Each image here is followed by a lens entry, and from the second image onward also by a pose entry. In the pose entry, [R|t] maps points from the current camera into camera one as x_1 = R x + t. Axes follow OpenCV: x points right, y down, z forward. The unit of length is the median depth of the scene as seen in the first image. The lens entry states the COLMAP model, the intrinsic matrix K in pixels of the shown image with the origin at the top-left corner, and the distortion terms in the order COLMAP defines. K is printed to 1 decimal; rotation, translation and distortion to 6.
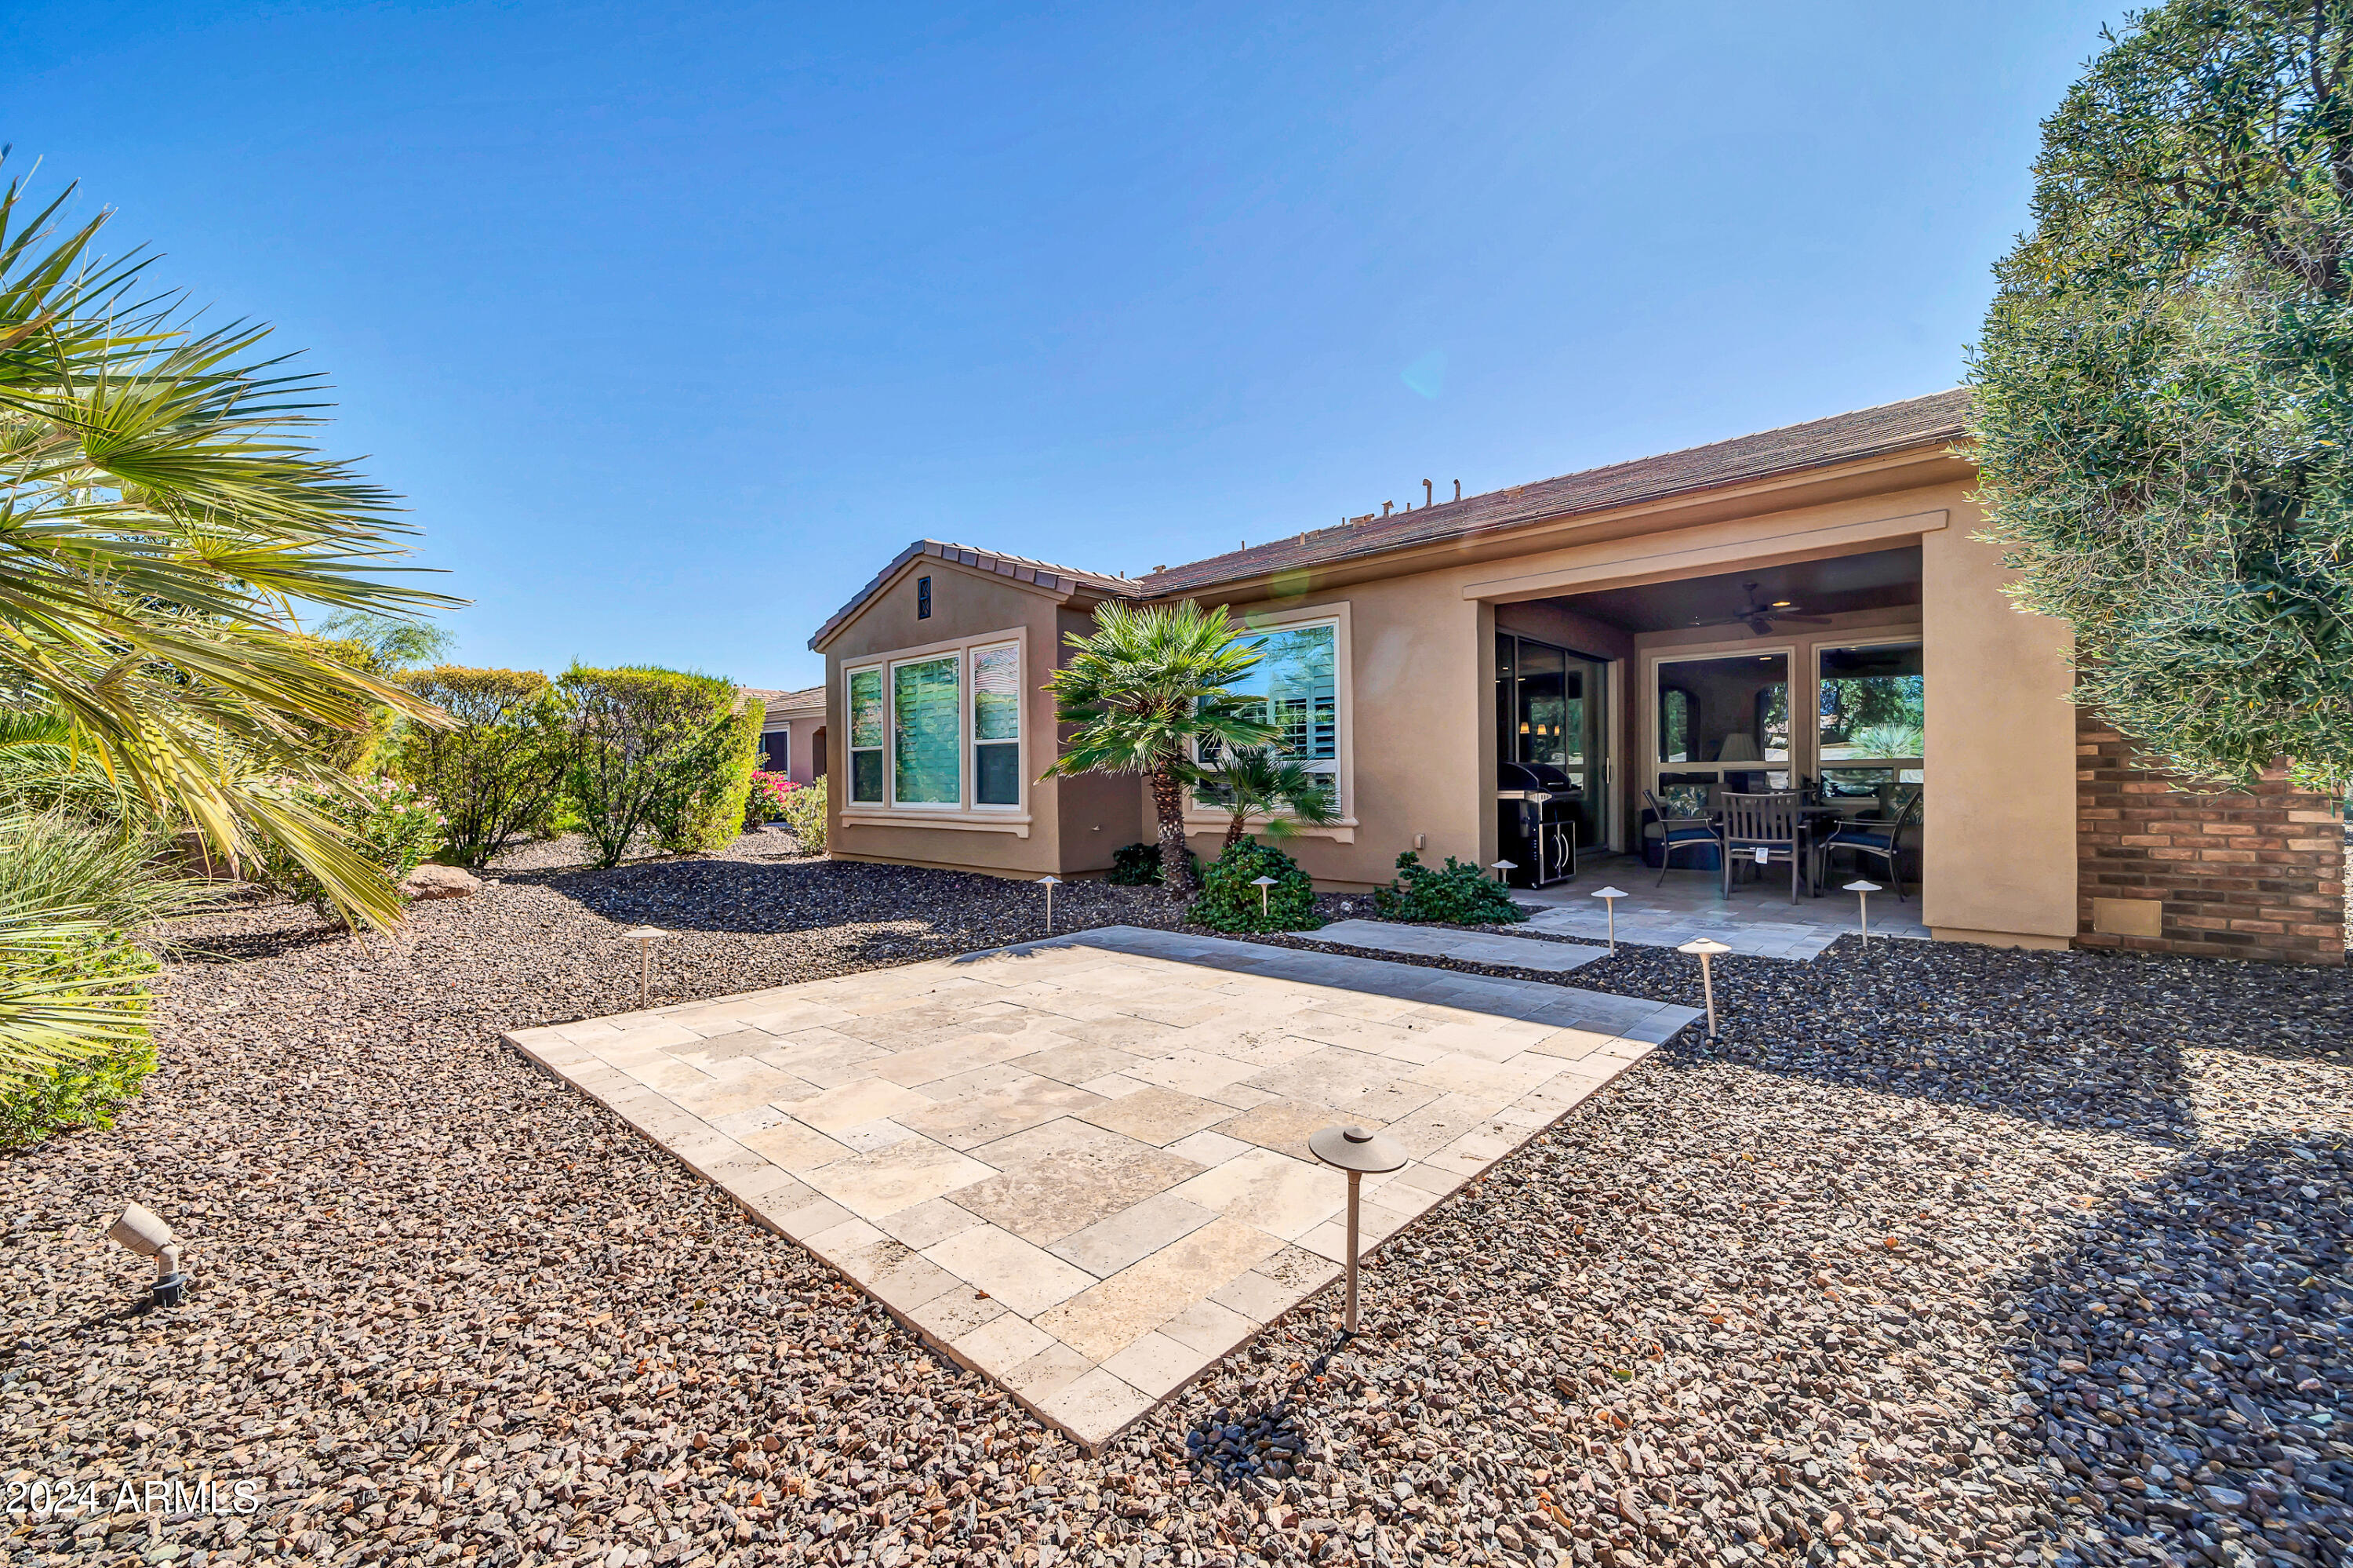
lens RADIAL K [[966.8, 0, 1178.0], [0, 966.8, 774.7], [0, 0, 1]] dist [0.007474, -0.000418]
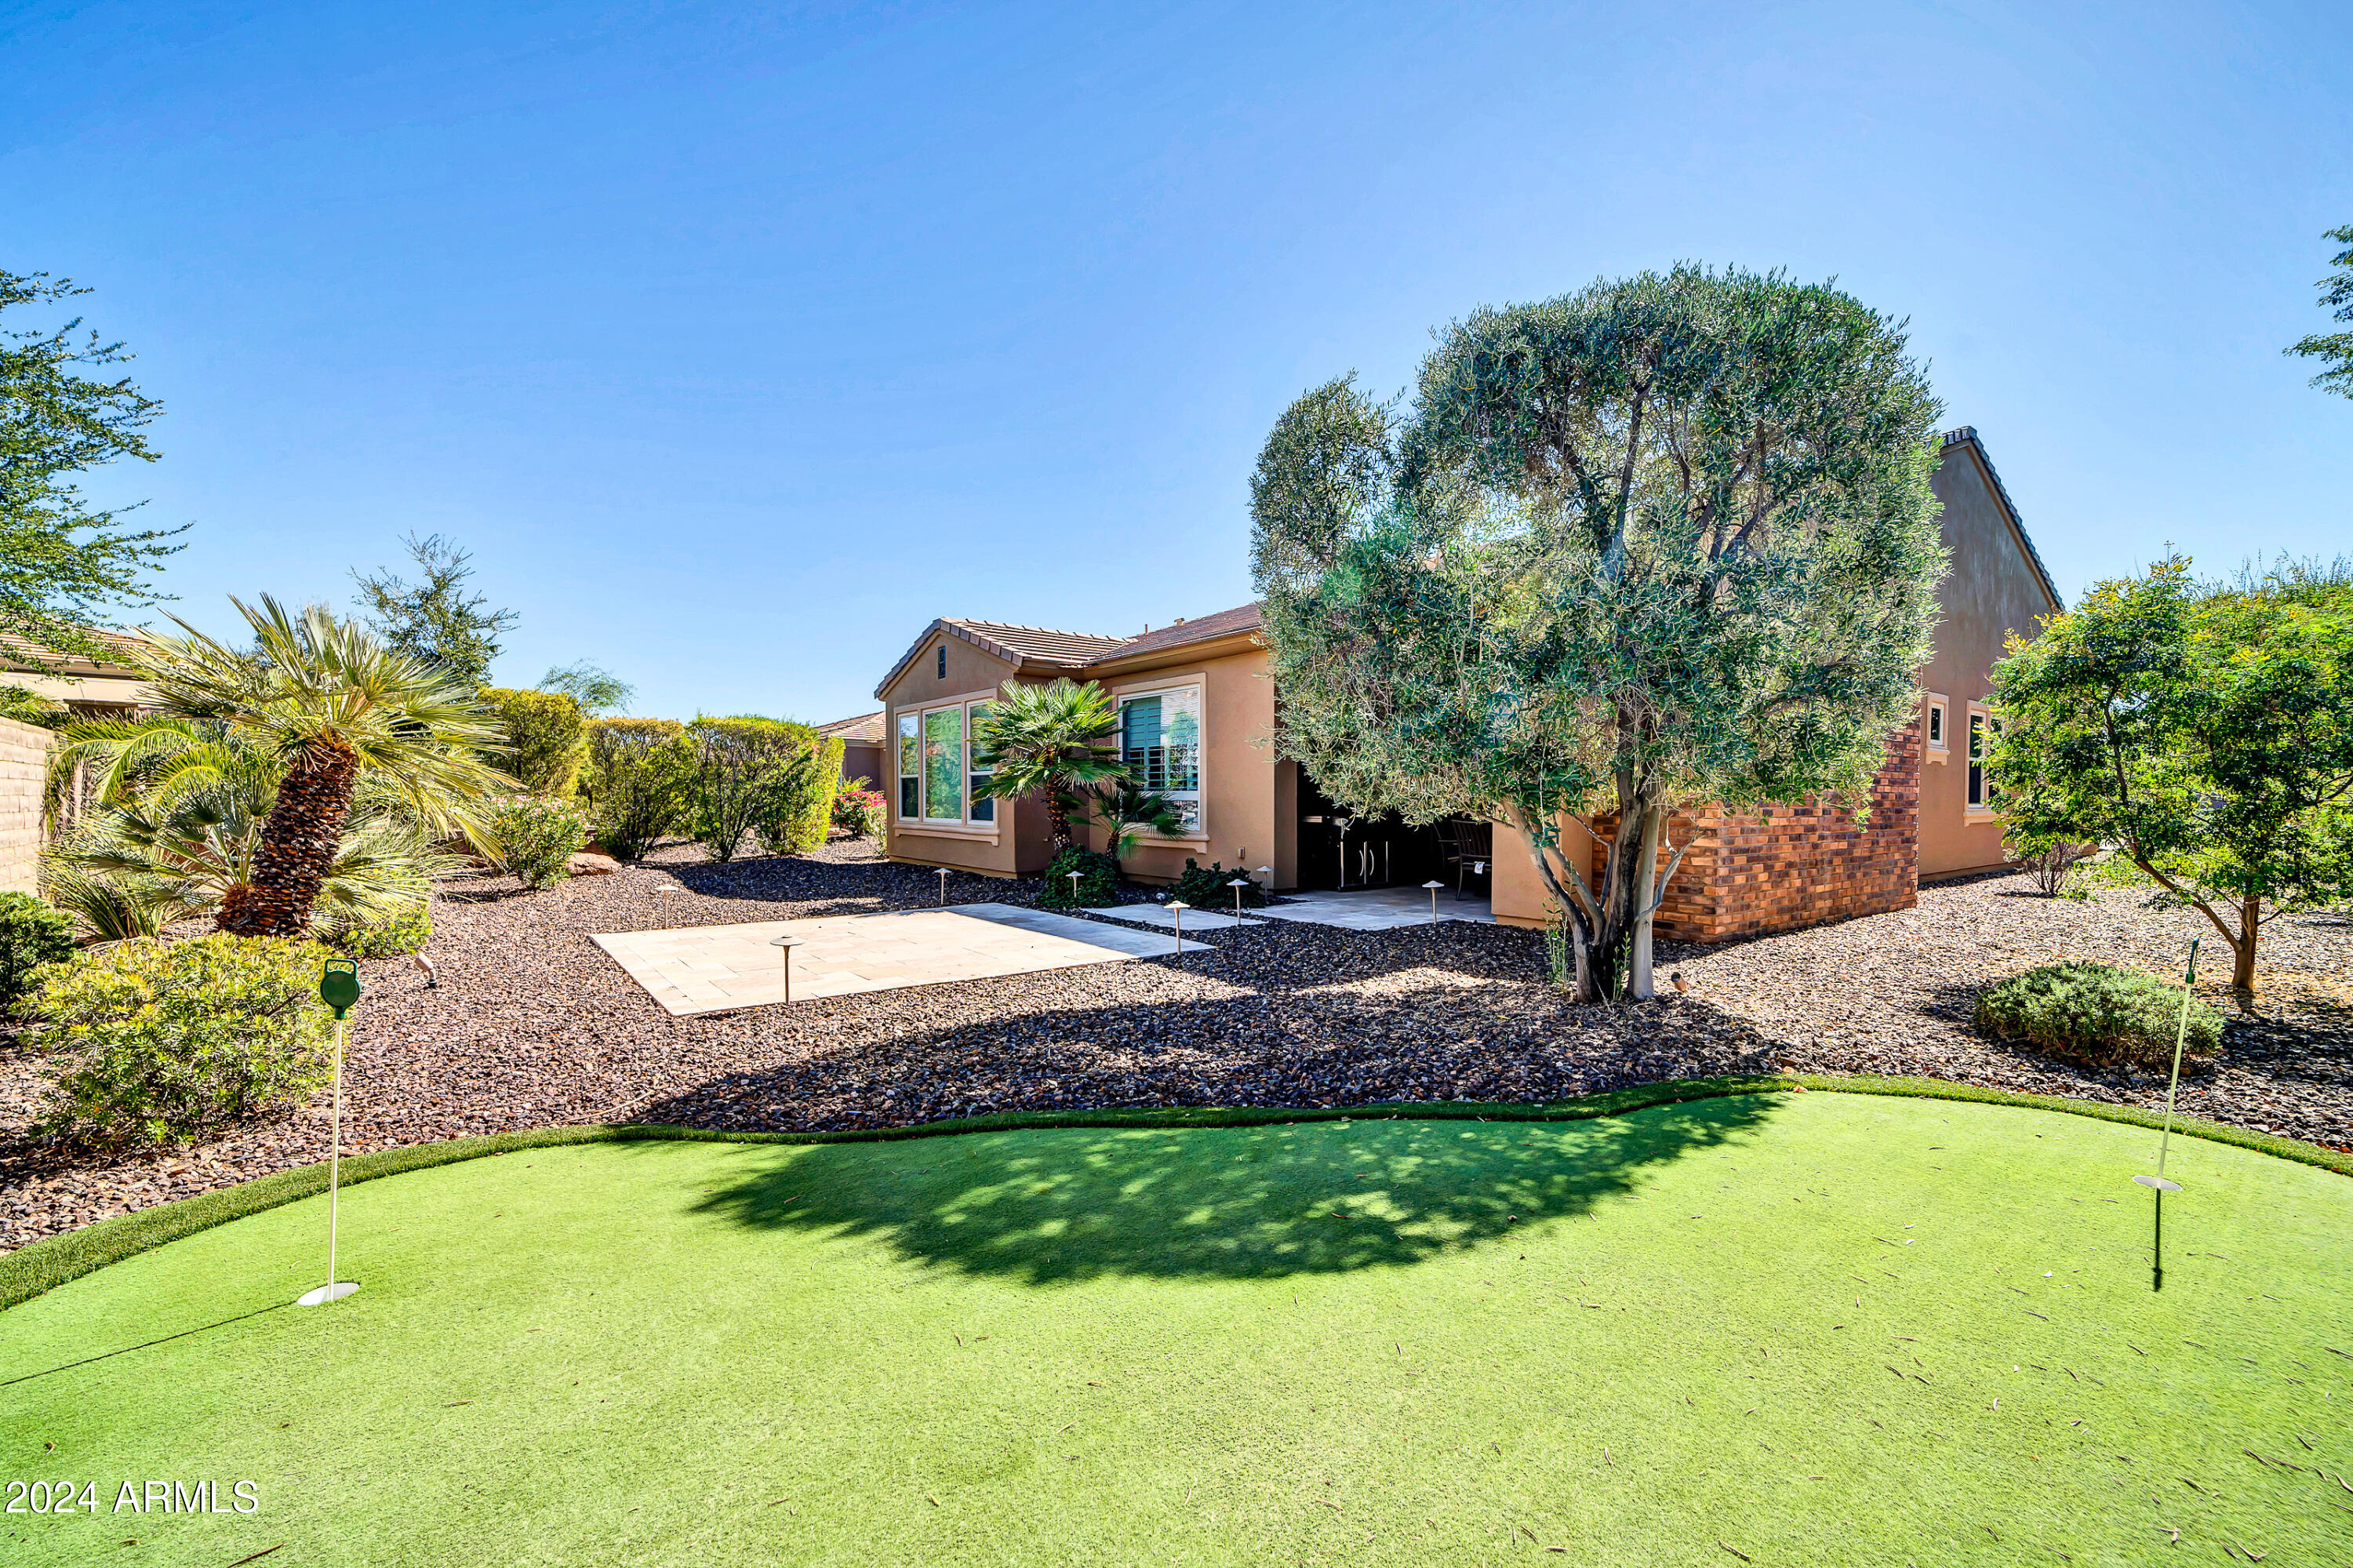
lens RADIAL K [[966.8, 0, 1173.6], [0, 966.8, 801.3], [0, 0, 1]] dist [0.007474, -0.000418]
pose [[0.986016, 0.011747, -0.166237, 0.312543], [-0.010214, 0.999897, 0.010075, -0.012456], [0.166338, -0.008236, 0.986034, -0.285347]]
